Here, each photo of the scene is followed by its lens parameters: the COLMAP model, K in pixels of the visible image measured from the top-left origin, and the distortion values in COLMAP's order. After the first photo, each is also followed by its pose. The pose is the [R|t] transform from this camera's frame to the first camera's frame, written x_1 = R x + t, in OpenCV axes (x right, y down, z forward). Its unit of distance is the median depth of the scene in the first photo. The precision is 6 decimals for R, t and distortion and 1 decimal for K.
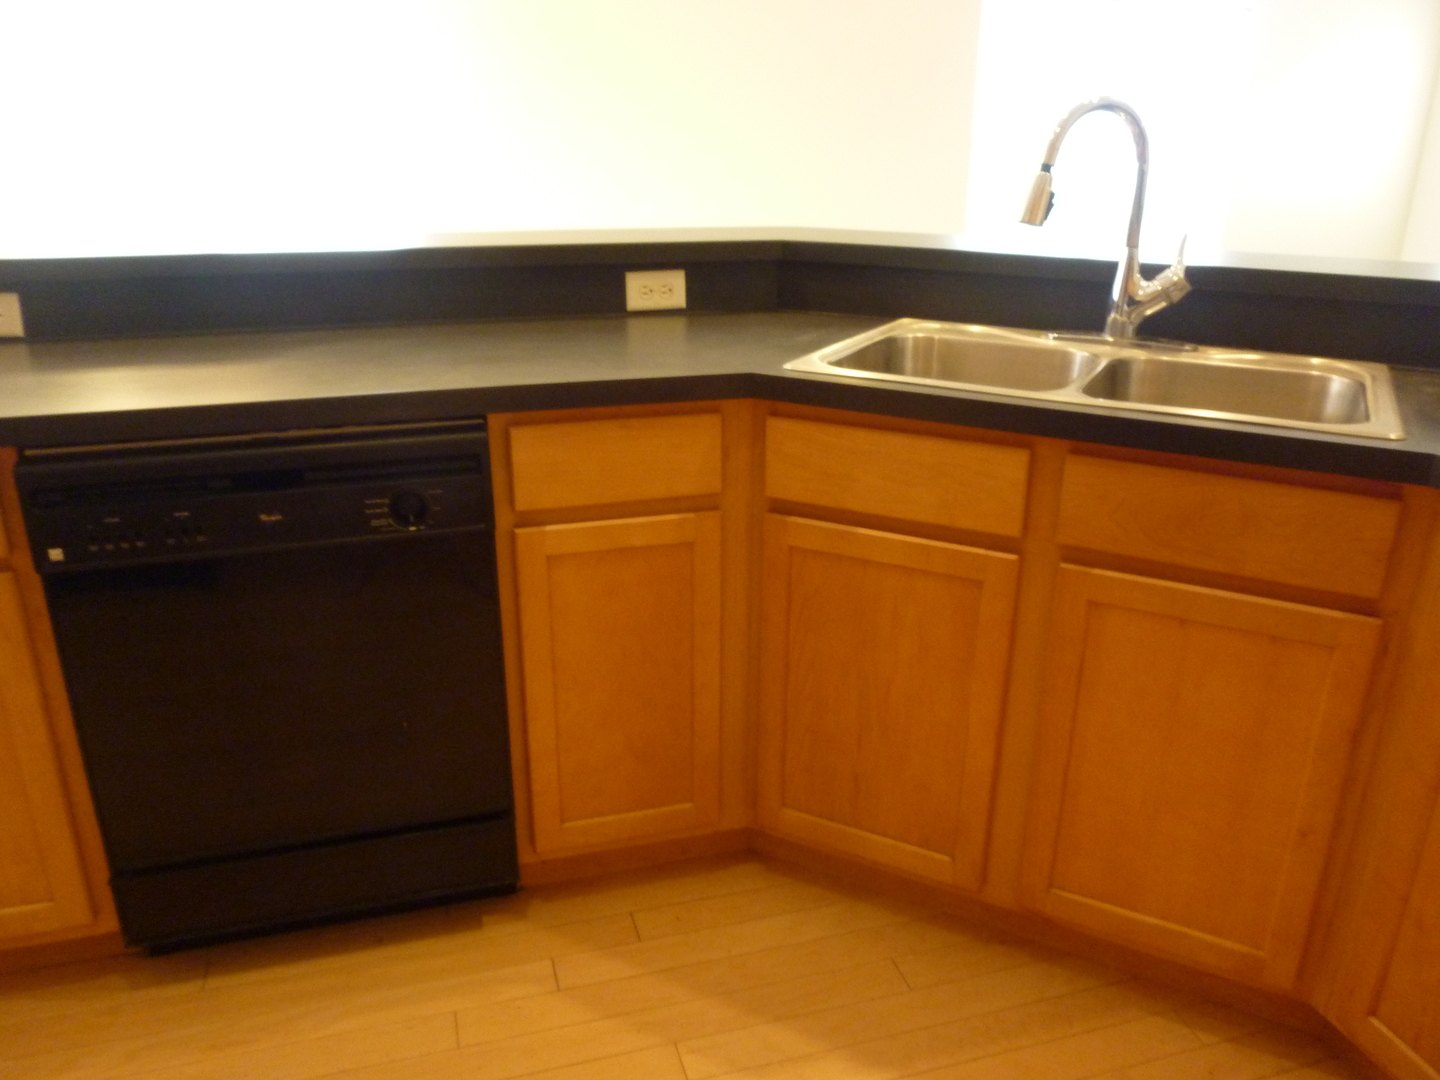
lens RADIAL K [[1061.7, 0, 720.5], [0, 1061.7, 562.4], [0, 0, 1]] dist [-0.032985, 0.003394]
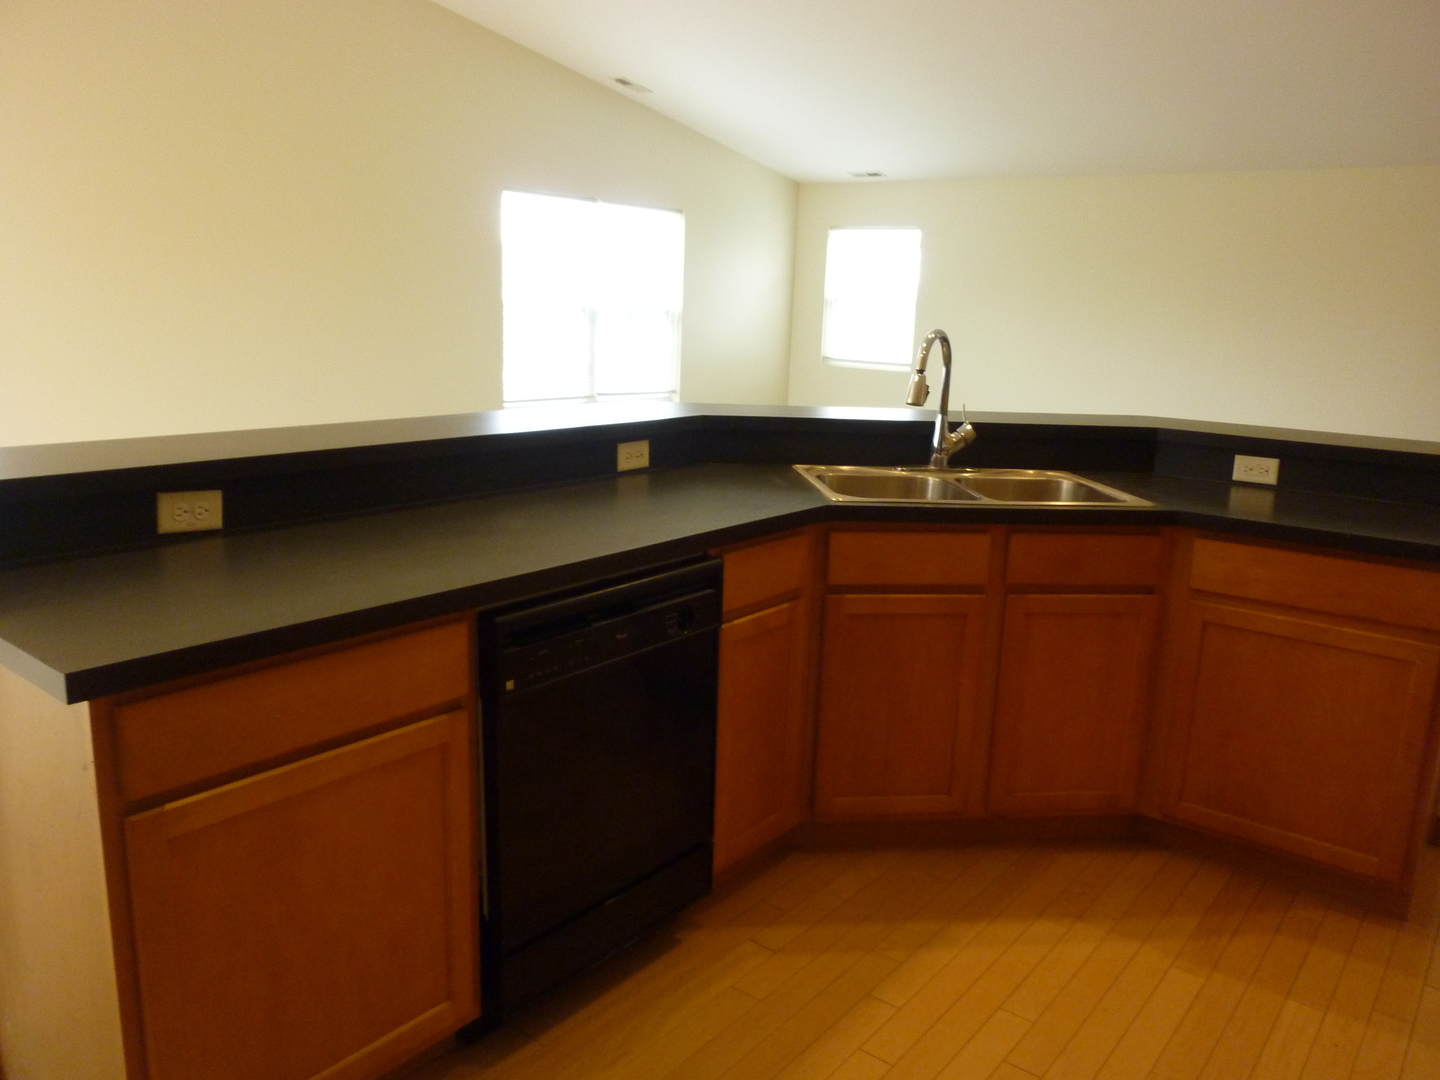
lens RADIAL K [[1089.8, 0, 723.8], [0, 1089.8, 542.5], [0, 0, 1]] dist [-0.036775, 0.004404]
pose [[0.824619, -0.104564, 0.555941, -0.958828], [0.179975, 0.980198, -0.082594, -0.018201], [-0.536295, 0.168164, 0.827108, -0.236737]]
